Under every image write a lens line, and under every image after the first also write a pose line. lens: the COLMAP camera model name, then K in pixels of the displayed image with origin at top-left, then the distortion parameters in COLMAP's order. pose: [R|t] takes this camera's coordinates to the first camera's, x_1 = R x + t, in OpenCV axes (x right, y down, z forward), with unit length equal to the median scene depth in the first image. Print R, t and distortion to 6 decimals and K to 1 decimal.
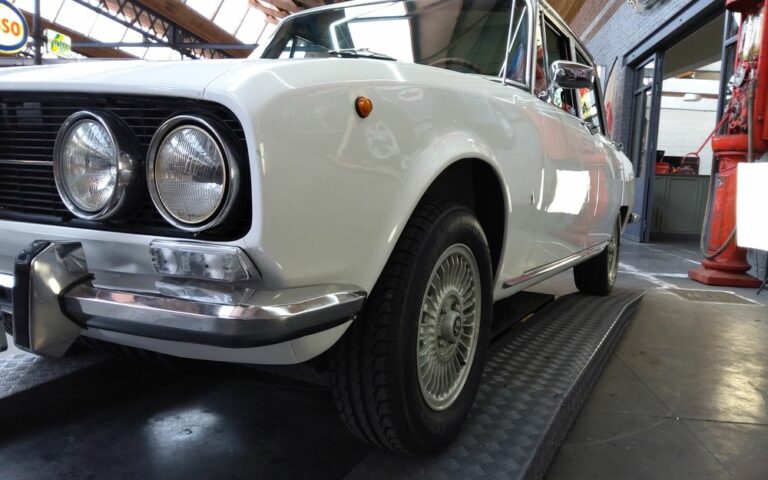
lens RADIAL K [[580.8, 0, 384.5], [0, 580.8, 240.5], [0, 0, 1]] dist [0.038288, -0.080627]
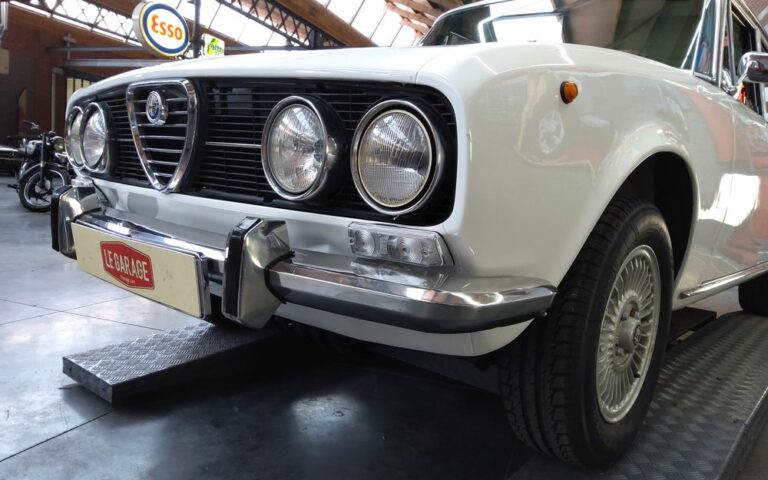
lens RADIAL K [[580.8, 0, 382.1], [0, 580.8, 240.1], [0, 0, 1]] dist [0.038288, -0.080627]
pose [[0.977069, 0.053639, -0.206055, -0.089521], [-0.054335, 0.998520, 0.002284, 0.017564], [0.205873, 0.008964, 0.978538, 0.005465]]
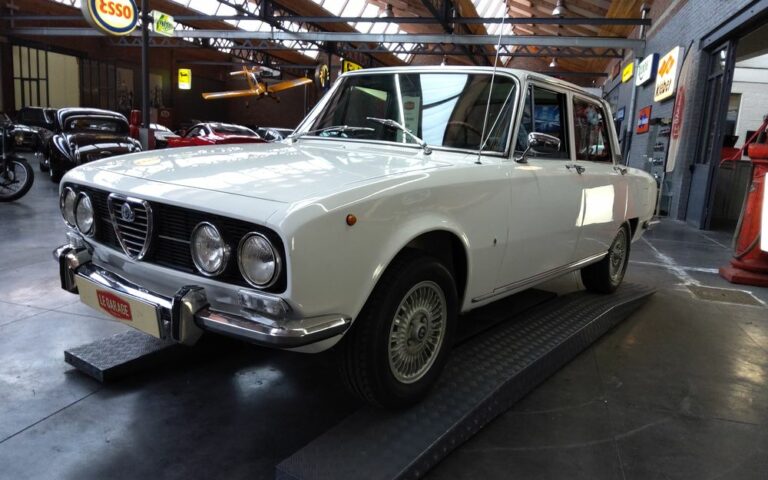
lens RADIAL K [[580.8, 0, 383.4], [0, 580.8, 238.9], [0, 0, 1]] dist [0.038288, -0.080627]
pose [[0.989305, 0.045486, -0.138591, 0.232945], [-0.035952, 0.996861, 0.070533, -0.219787], [0.141365, -0.064796, 0.987835, -0.575439]]
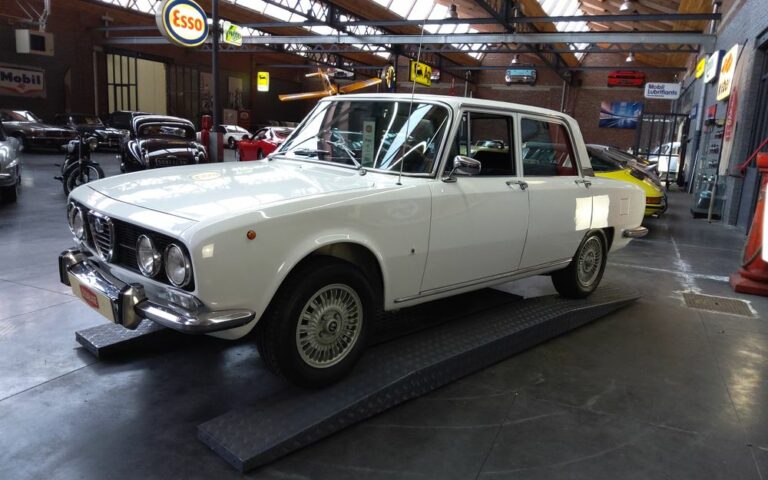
lens RADIAL K [[580.8, 0, 387.6], [0, 580.8, 241.2], [0, 0, 1]] dist [0.038288, -0.080627]
pose [[0.961632, 0.064055, -0.266758, 0.806141], [-0.042460, 0.995394, 0.085955, -0.310975], [0.271036, -0.071331, 0.959923, -0.784524]]
